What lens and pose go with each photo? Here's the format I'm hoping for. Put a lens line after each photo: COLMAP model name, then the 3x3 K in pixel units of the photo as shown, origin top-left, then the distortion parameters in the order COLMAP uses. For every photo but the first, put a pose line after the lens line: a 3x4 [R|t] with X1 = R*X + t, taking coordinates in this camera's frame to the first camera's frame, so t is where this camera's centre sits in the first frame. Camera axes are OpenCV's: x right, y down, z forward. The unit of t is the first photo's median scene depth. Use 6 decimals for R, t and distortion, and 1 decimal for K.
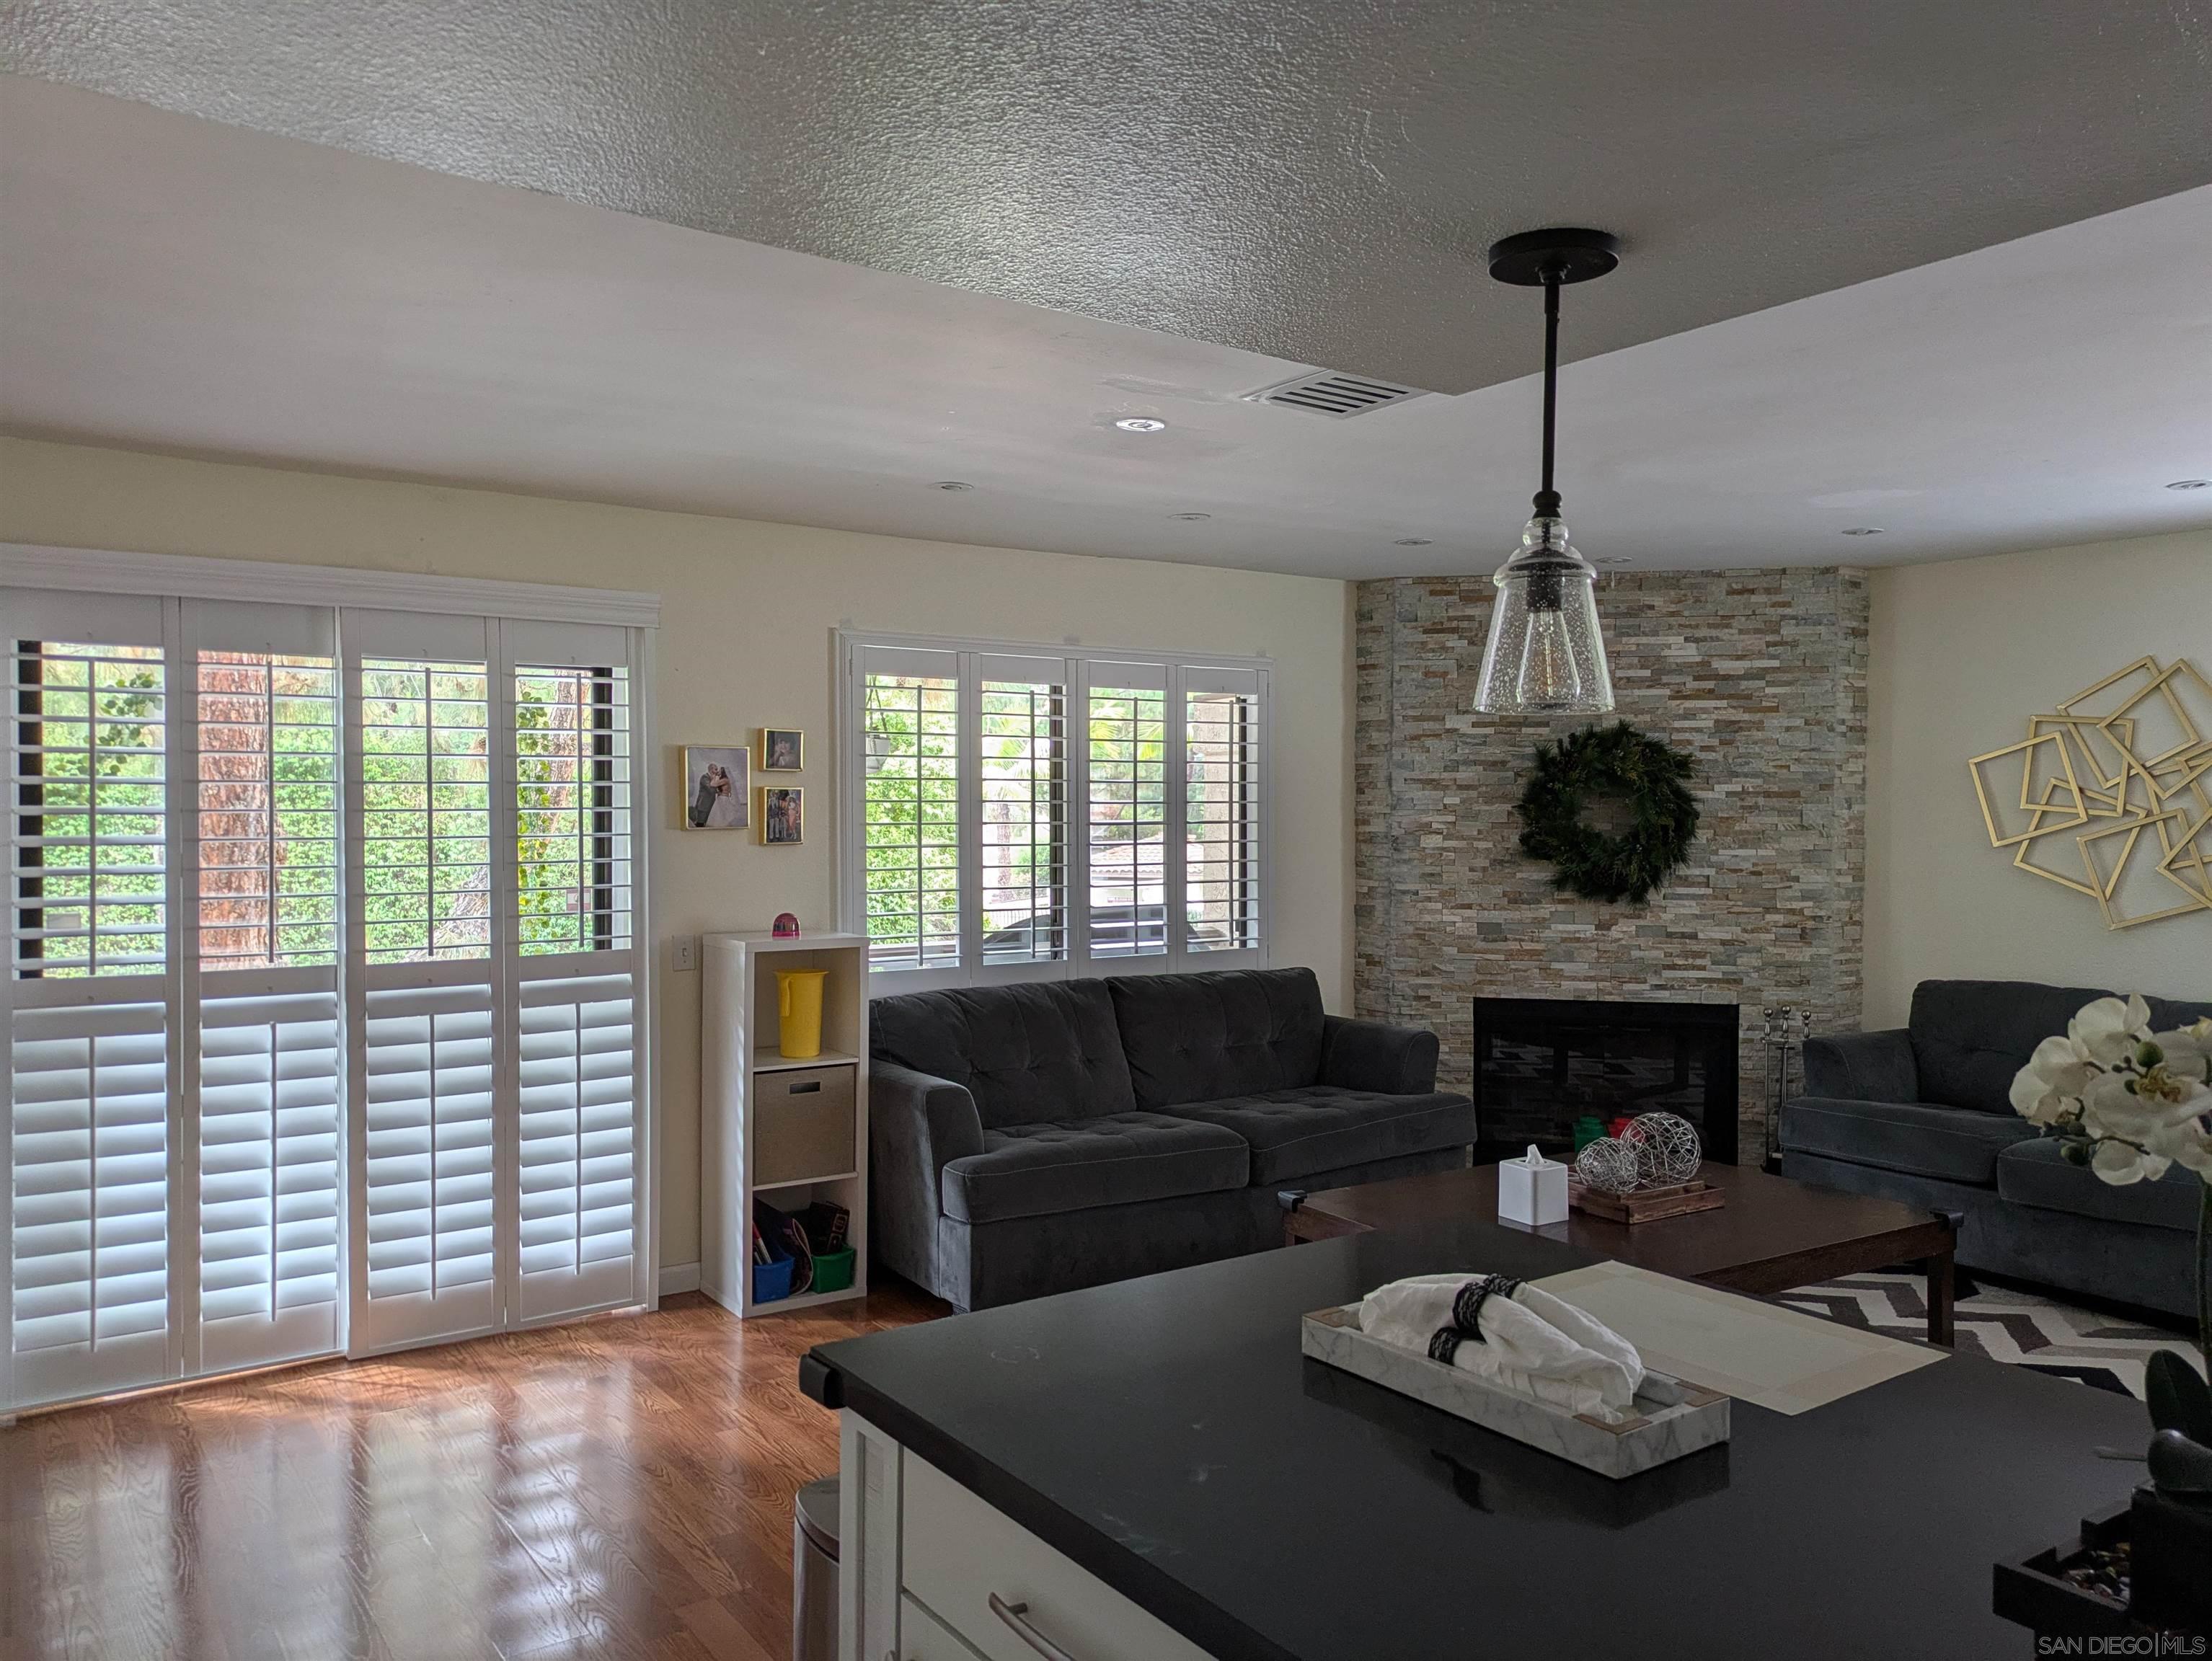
lens RADIAL K [[1635.6, 0, 1112.2], [0, 1635.6, 822.0], [0, 0, 1]] dist [0.026172, -0.001126]
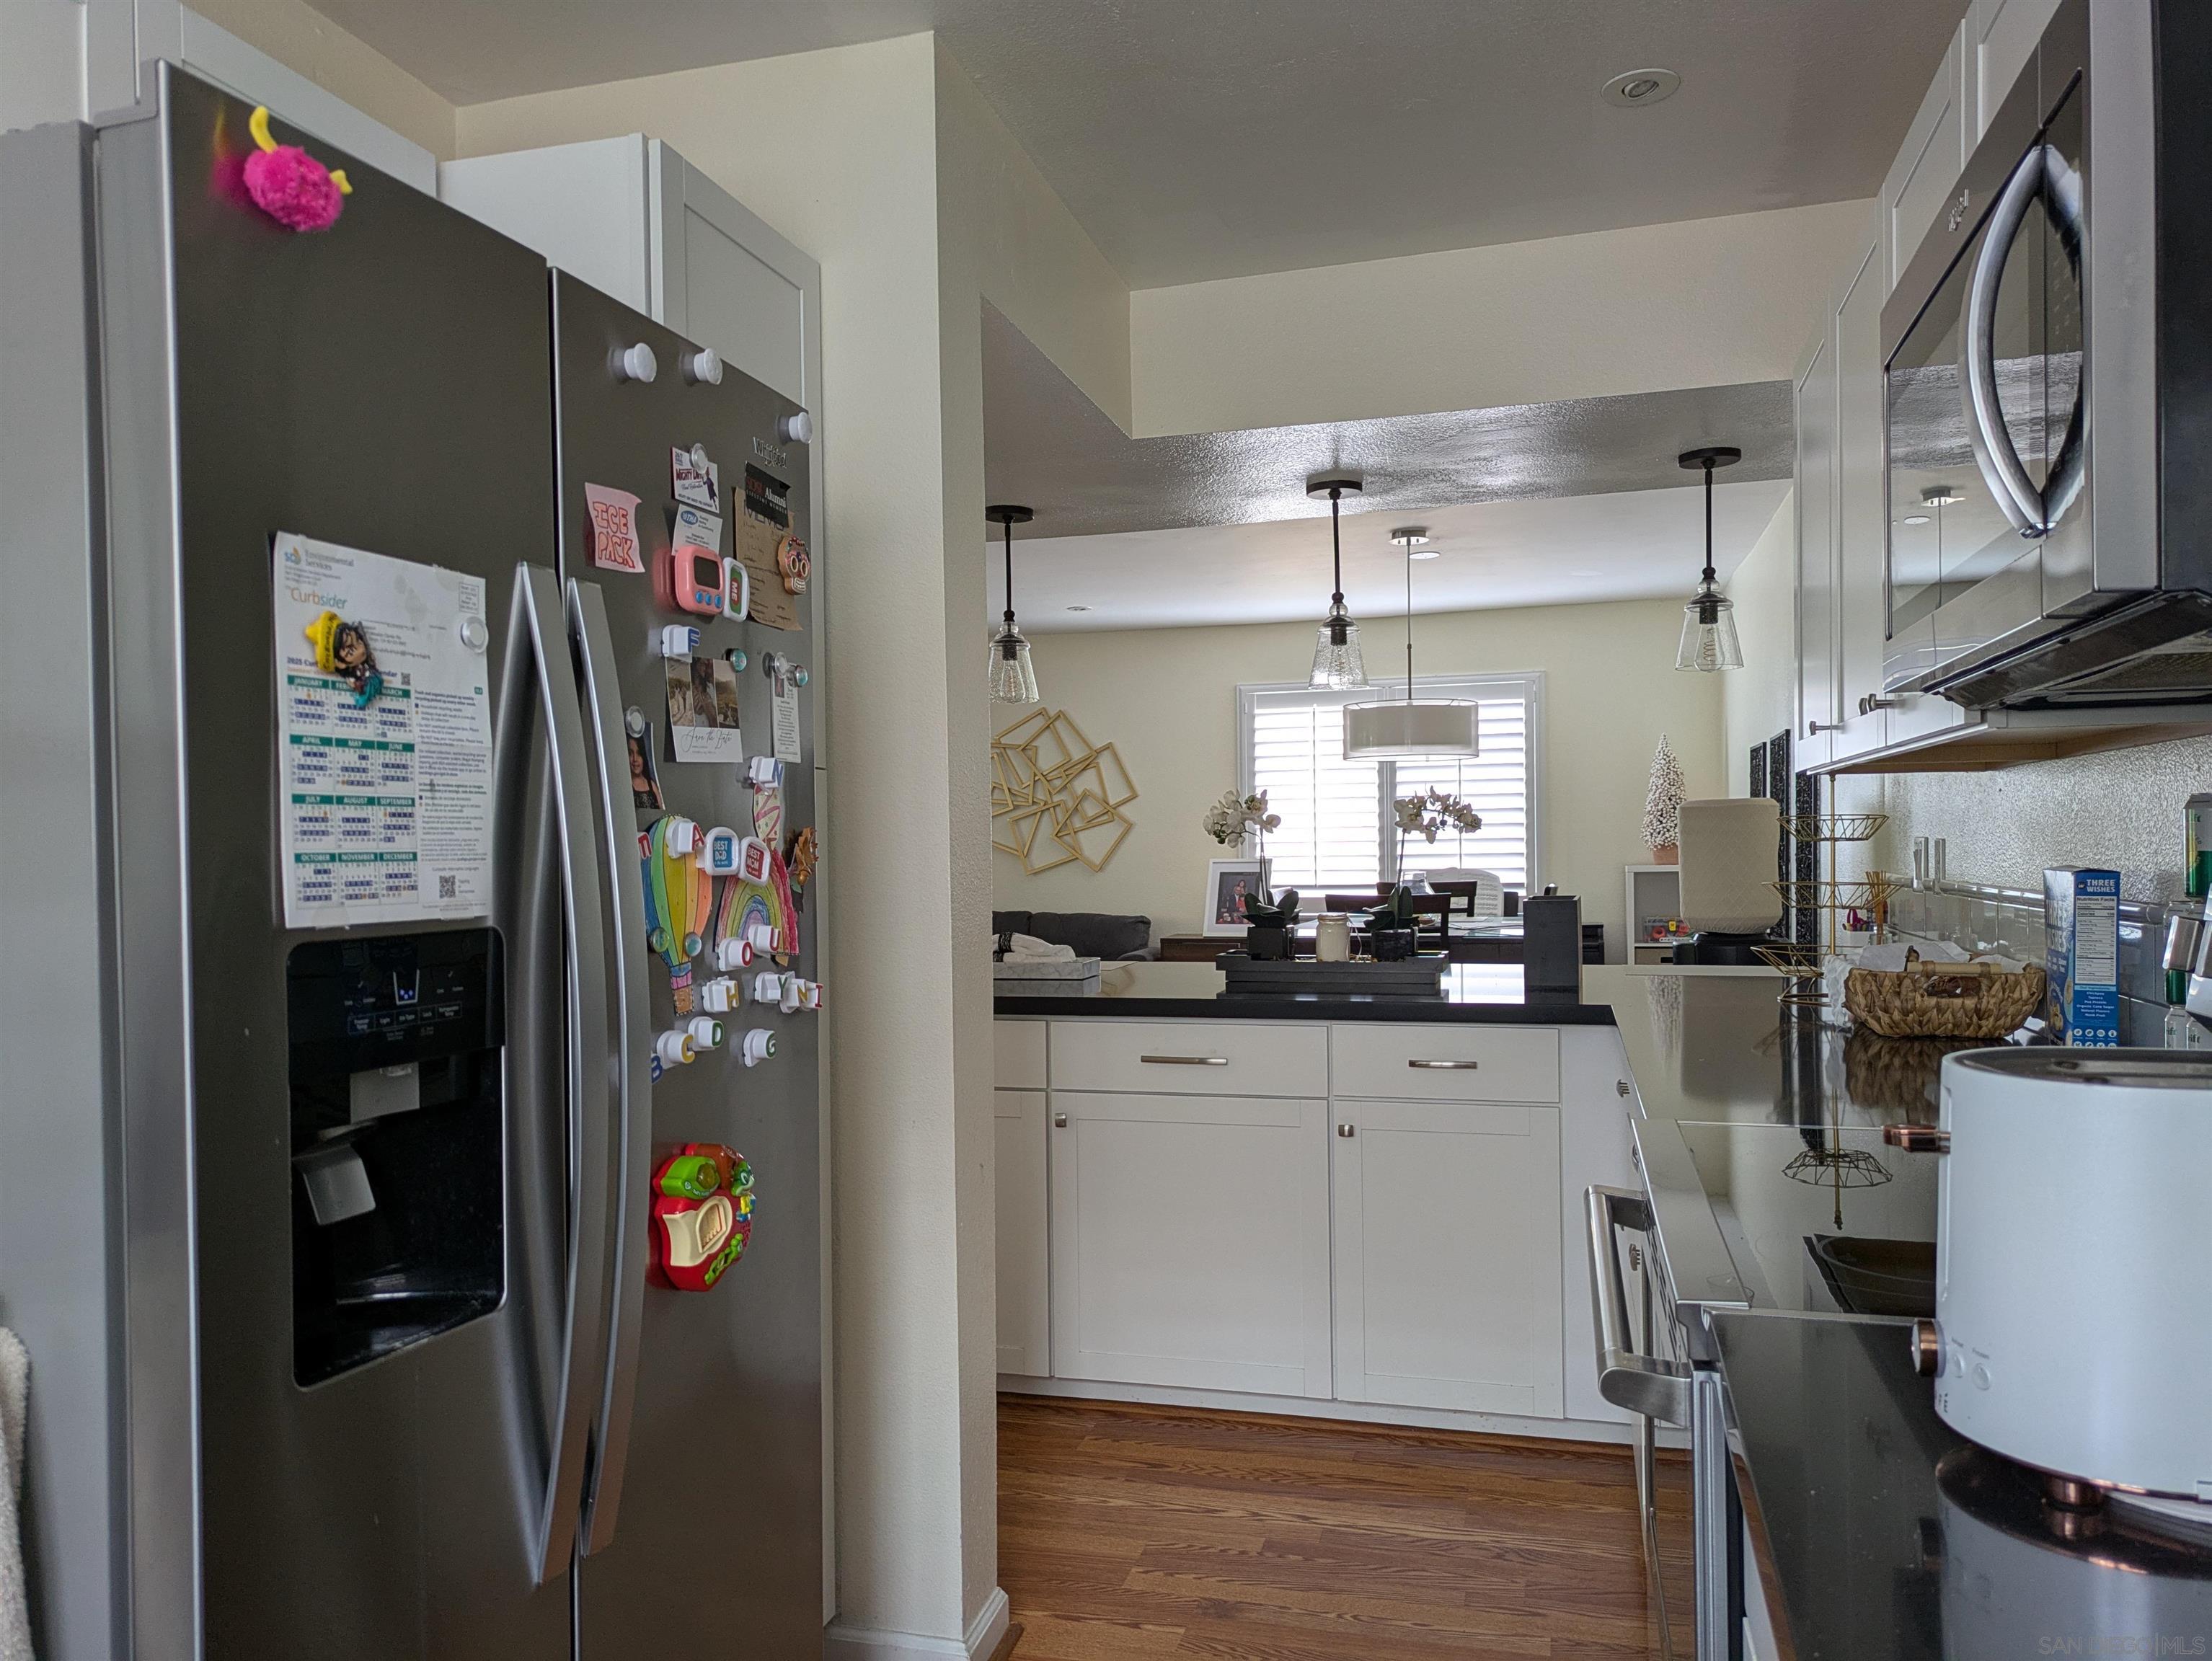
lens RADIAL K [[1635.6, 0, 1104.2], [0, 1635.6, 843.9], [0, 0, 1]] dist [0.026172, -0.001126]
pose [[0.773164, -0.011652, 0.634099, -0.312896], [0.022544, 0.999704, -0.009117, 0.045166], [-0.633805, 0.021344, 0.773198, -0.255101]]
